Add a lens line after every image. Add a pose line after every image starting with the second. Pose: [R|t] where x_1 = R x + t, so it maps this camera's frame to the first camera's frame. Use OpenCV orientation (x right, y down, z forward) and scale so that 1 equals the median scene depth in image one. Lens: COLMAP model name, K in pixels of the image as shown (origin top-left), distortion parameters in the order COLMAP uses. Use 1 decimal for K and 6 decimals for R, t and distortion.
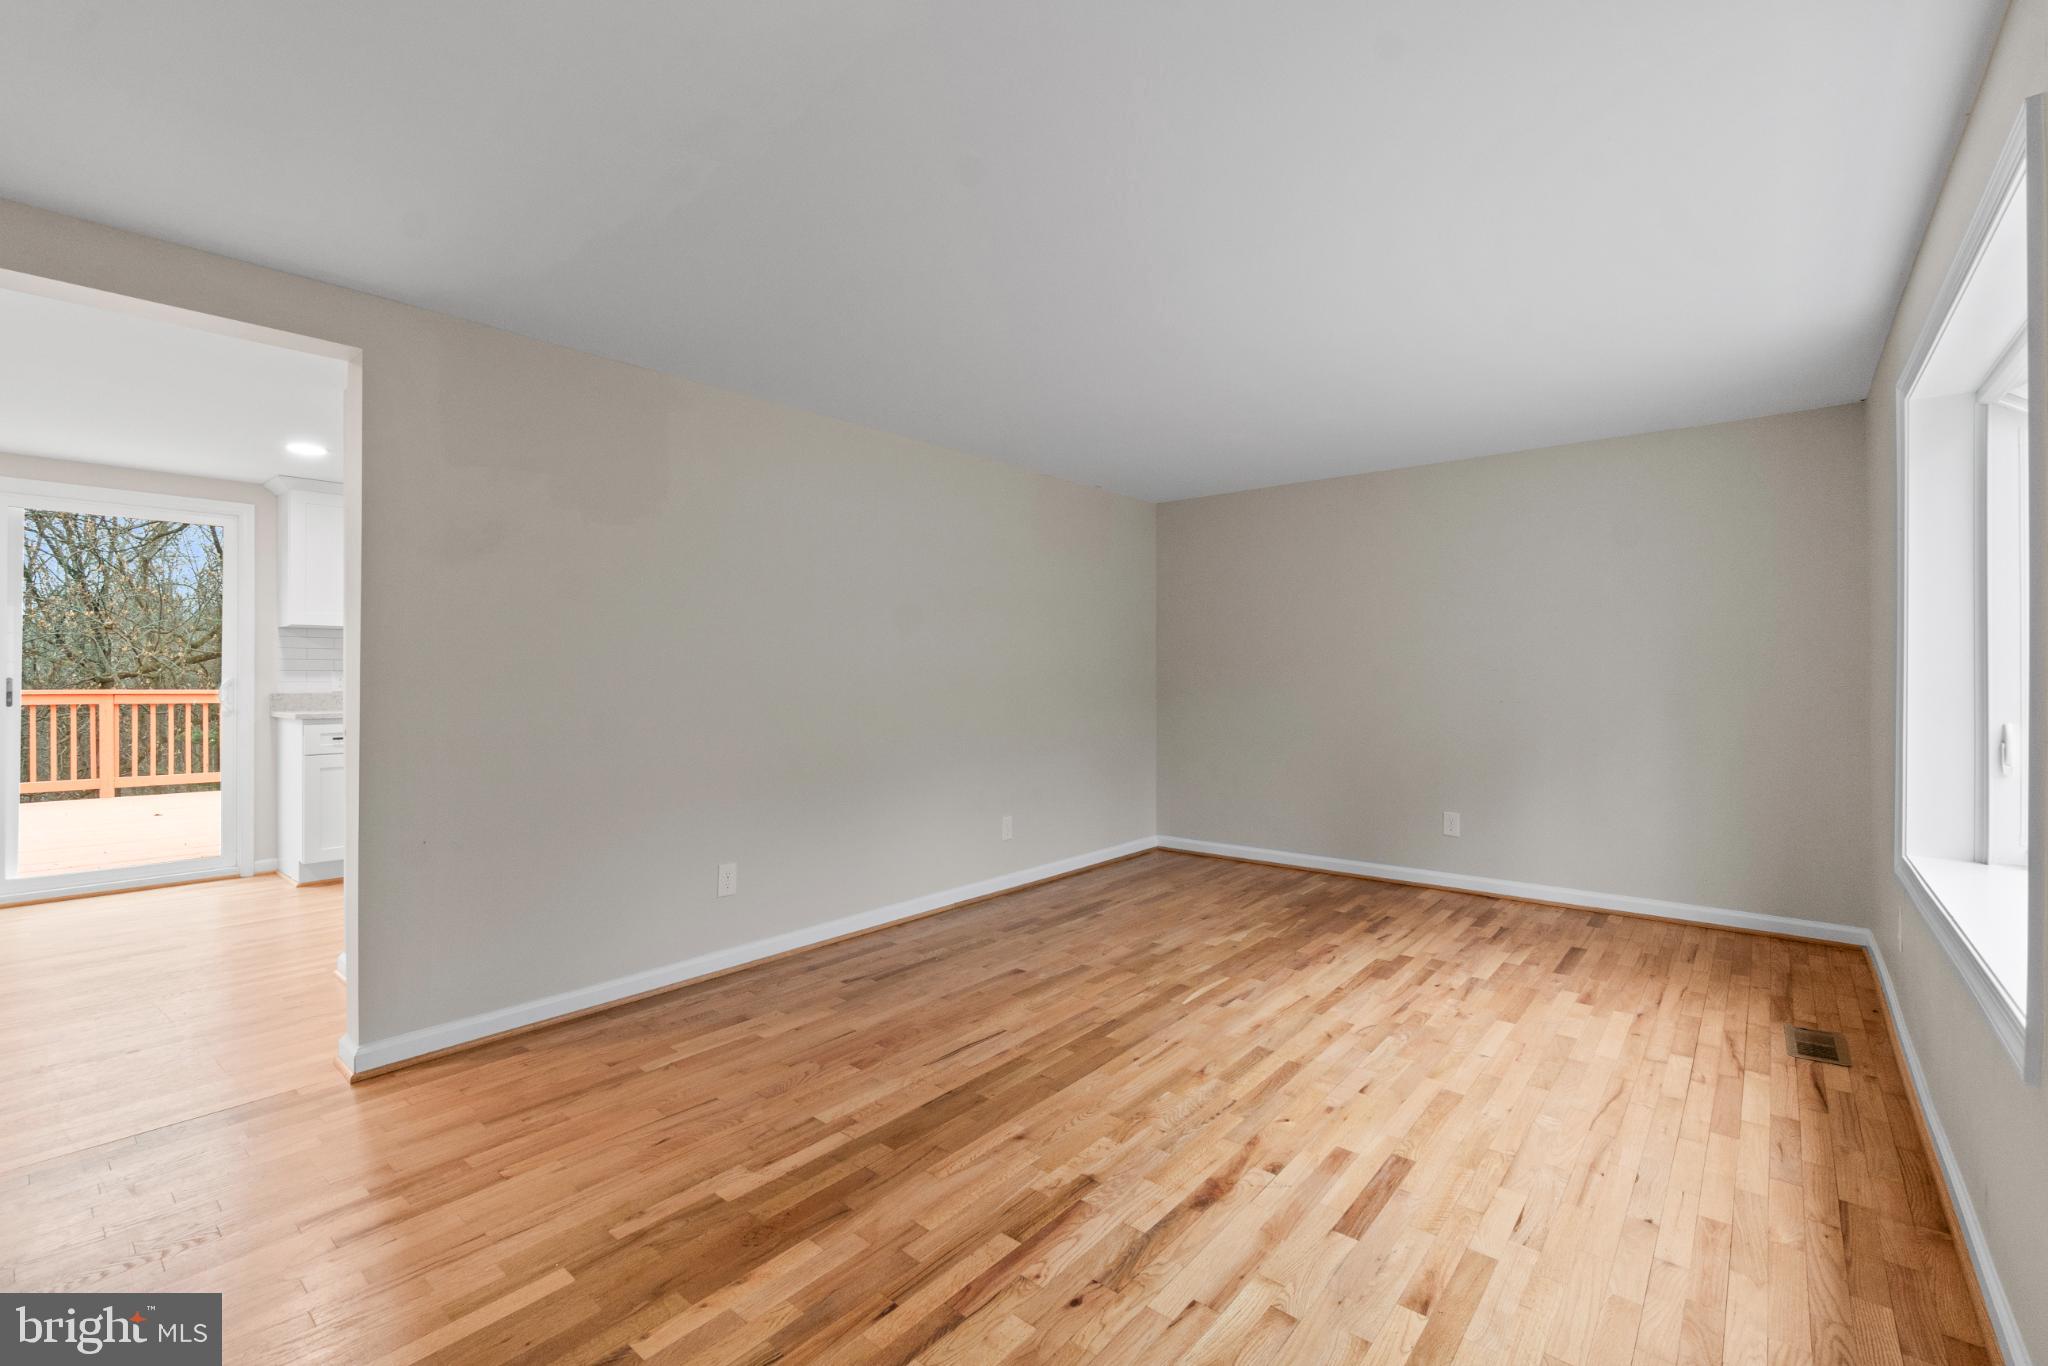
lens RADIAL K [[909.1, 0, 1018.9], [0, 909.1, 673.4], [0, 0, 1]] dist [-0.005062, -0.000348]
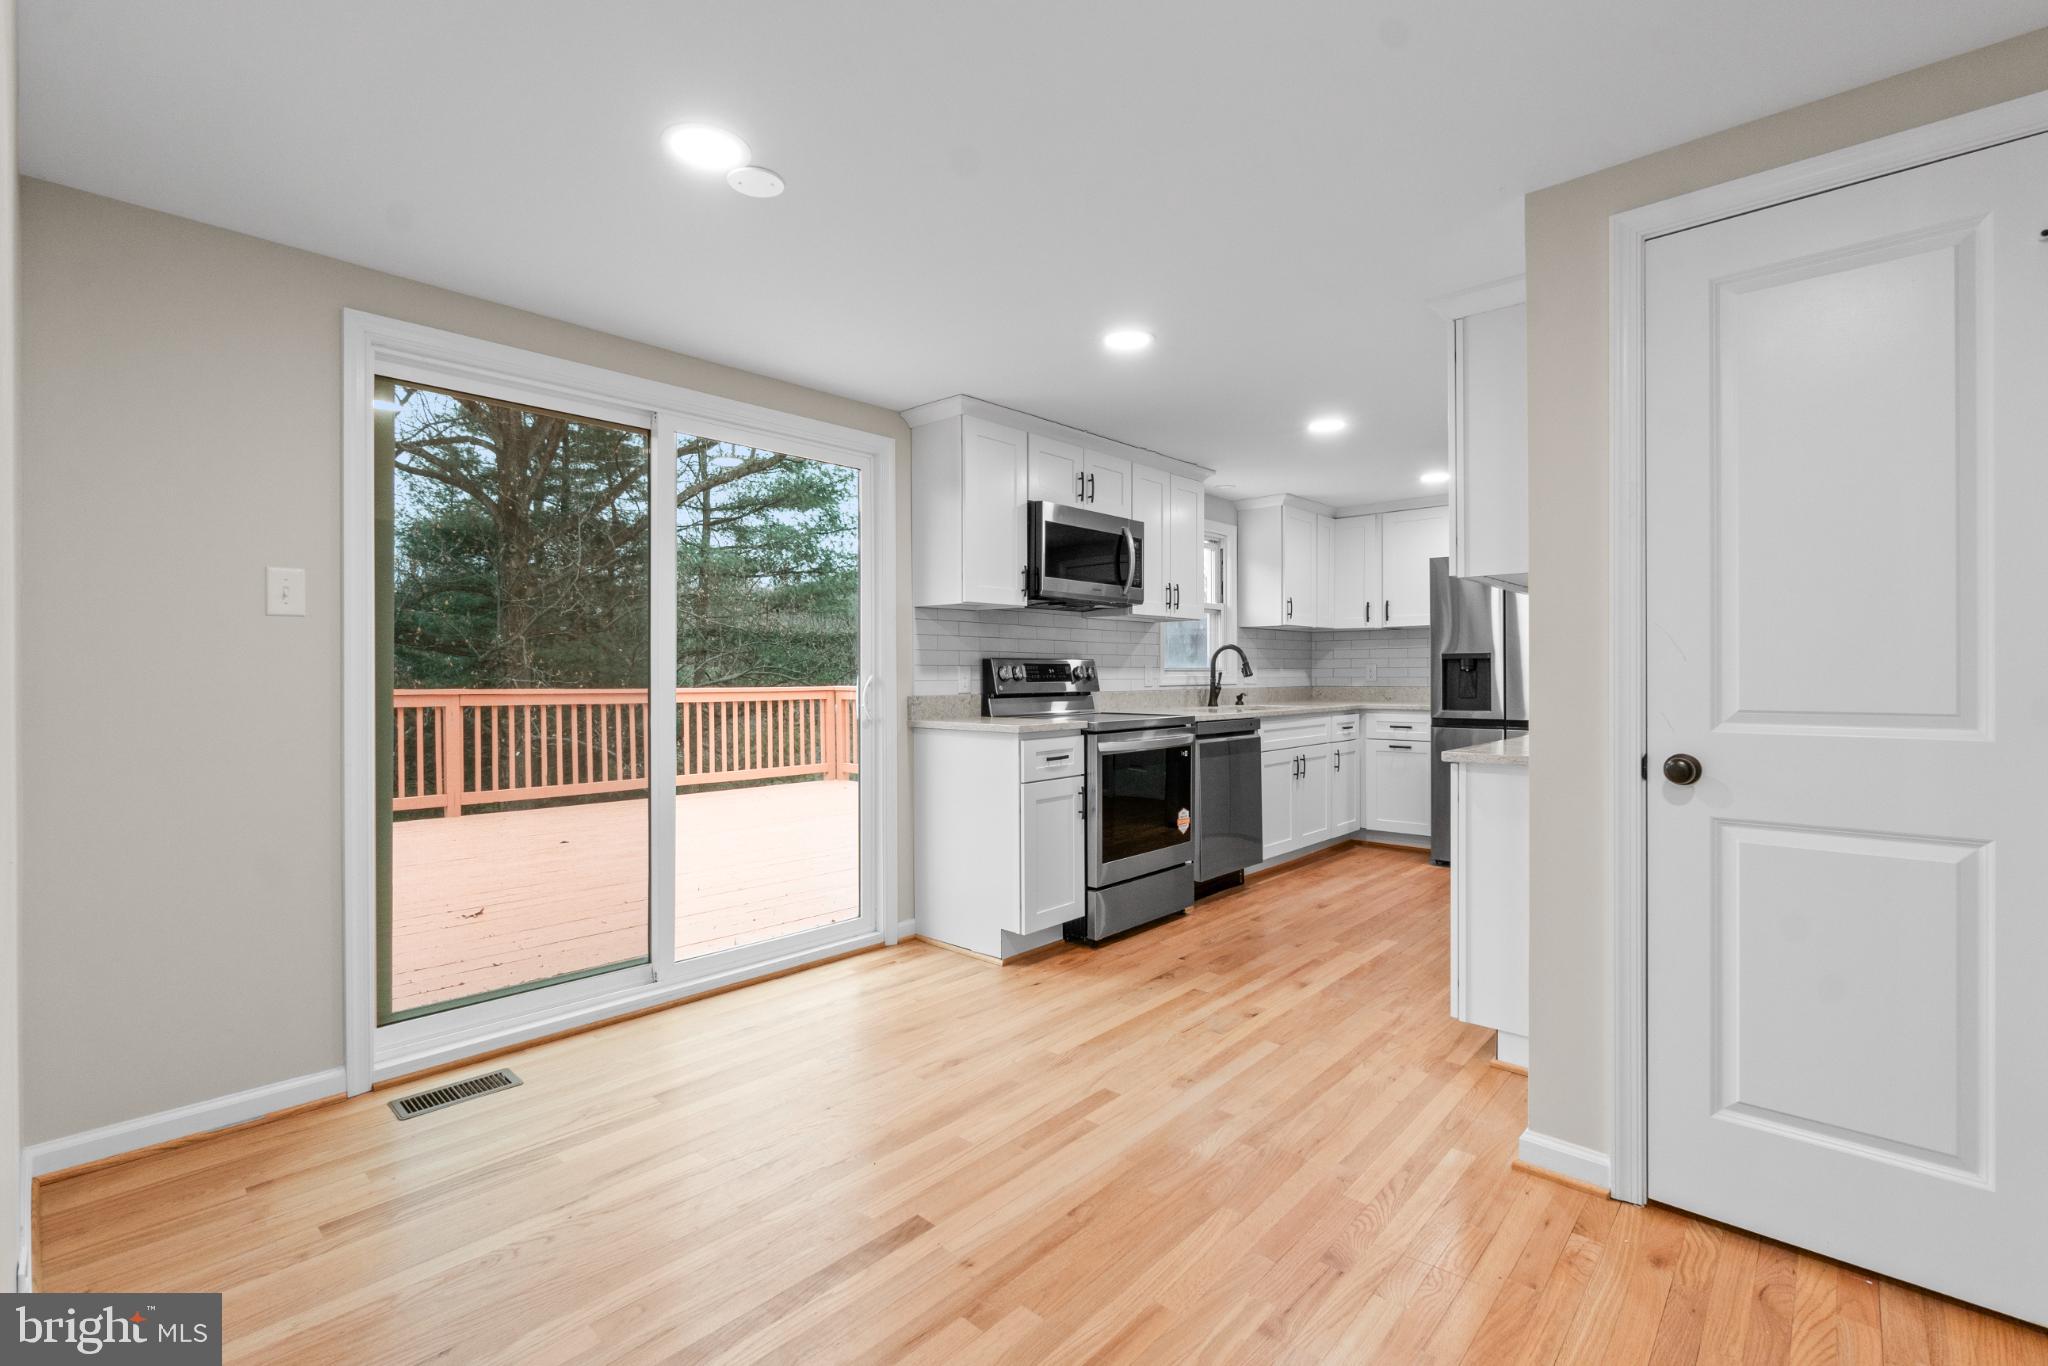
lens RADIAL K [[909.1, 0, 1009.7], [0, 909.1, 668.2], [0, 0, 1]] dist [-0.005062, -0.000348]
pose [[0.999502, -0.002050, -0.031492, -0.534307], [0.002002, 0.999997, -0.001567, 0.000614], [0.031495, 0.001503, 0.999503, 0.193634]]
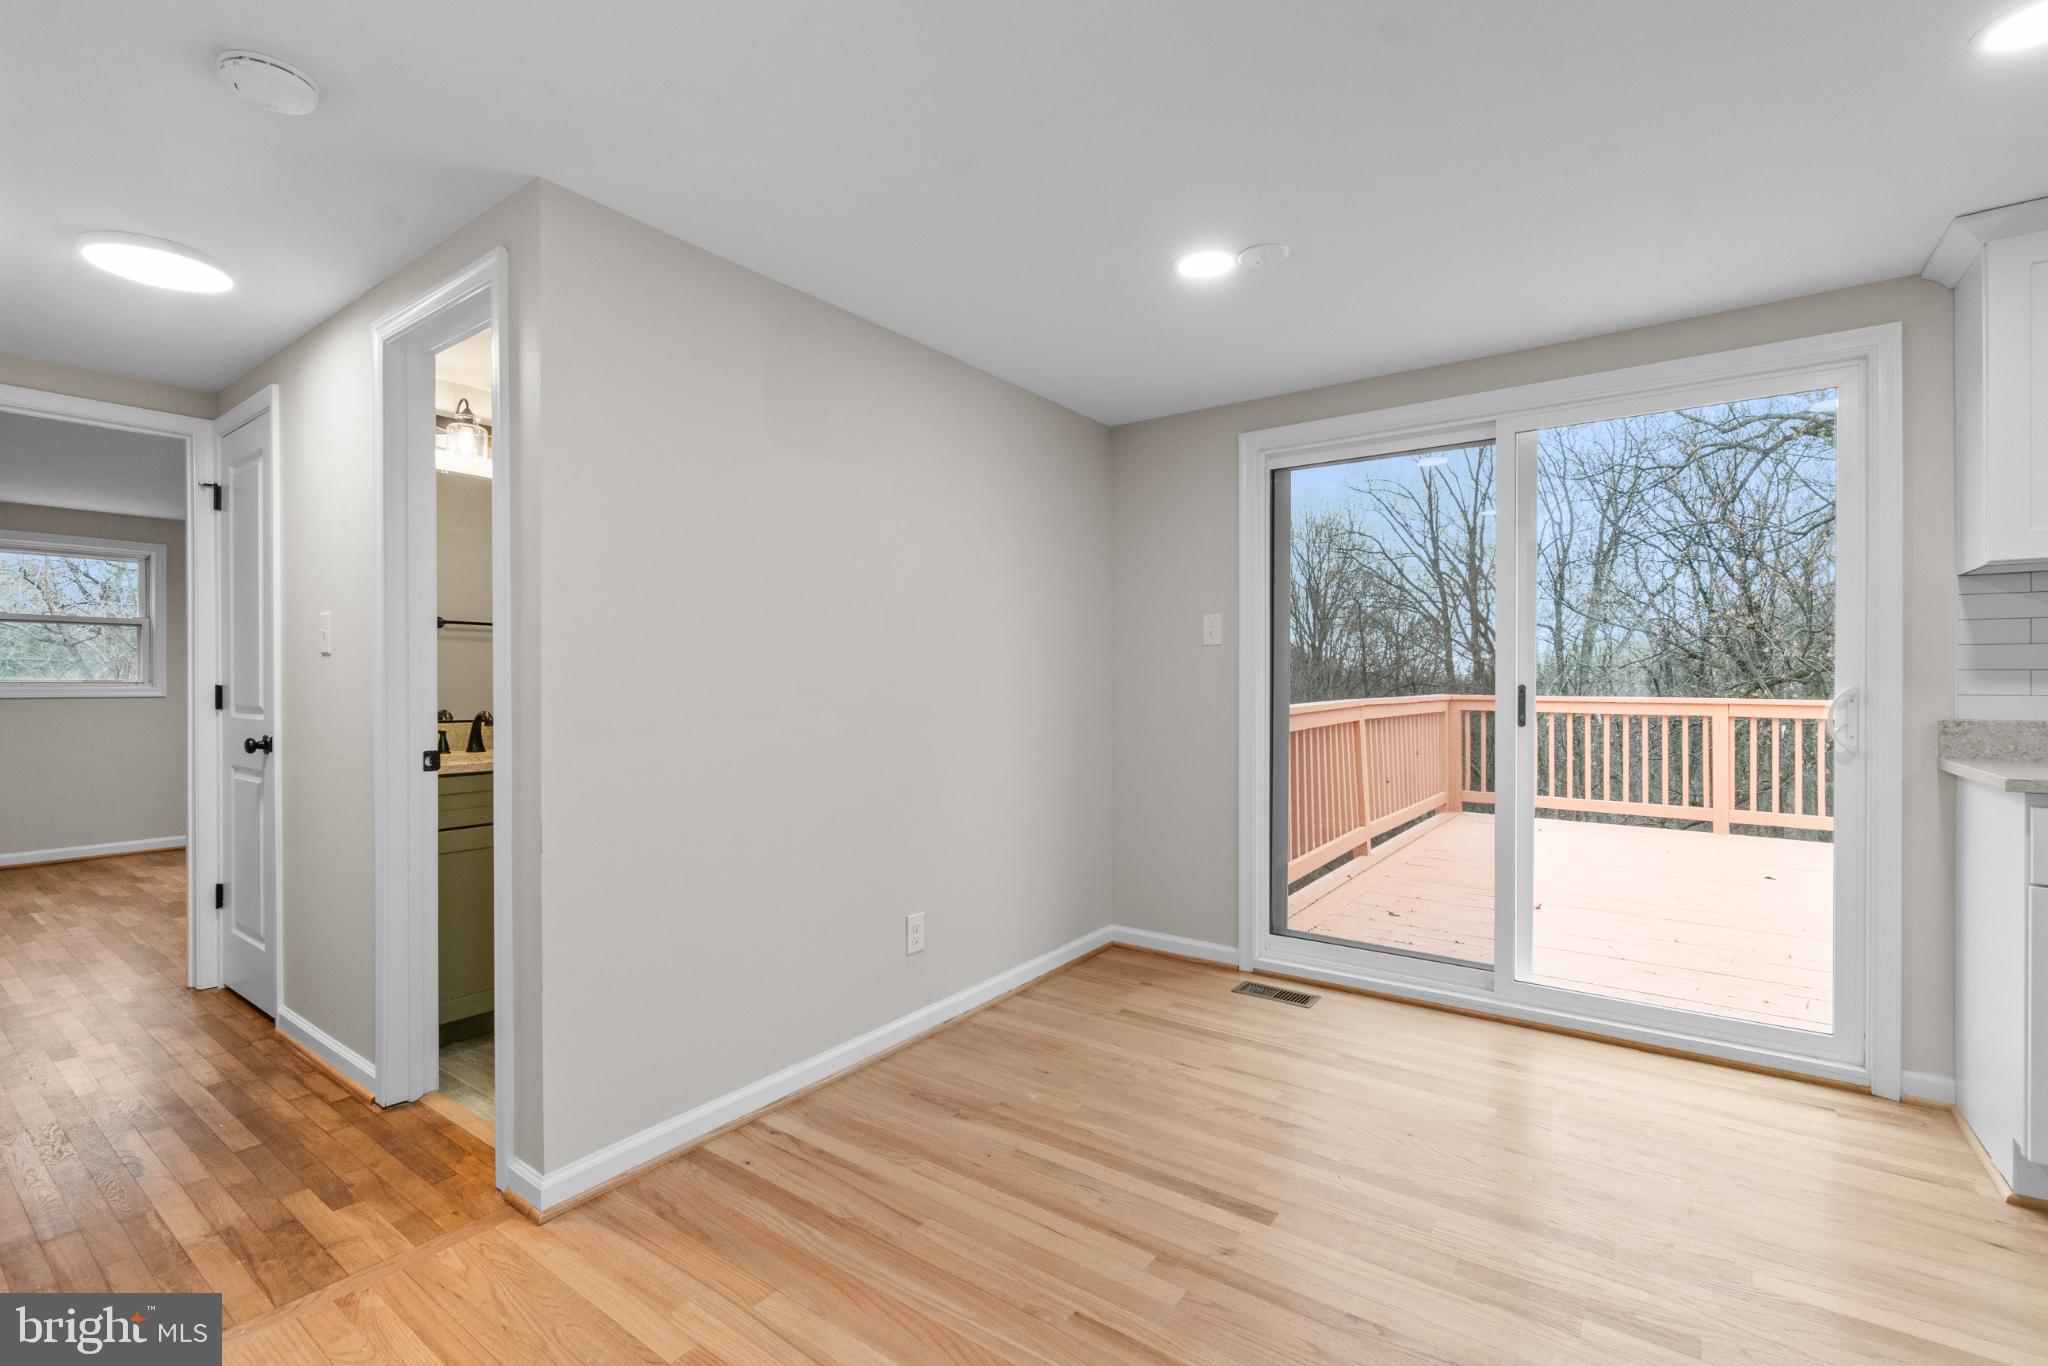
lens RADIAL K [[909.1, 0, 1016.5], [0, 909.1, 687.1], [0, 0, 1]] dist [-0.005062, -0.000348]
pose [[0.078246, 0.003800, -0.996927, -0.298604], [0.005375, 0.999977, 0.004234, 0.000944], [0.996920, -0.005690, 0.078224, 0.366045]]
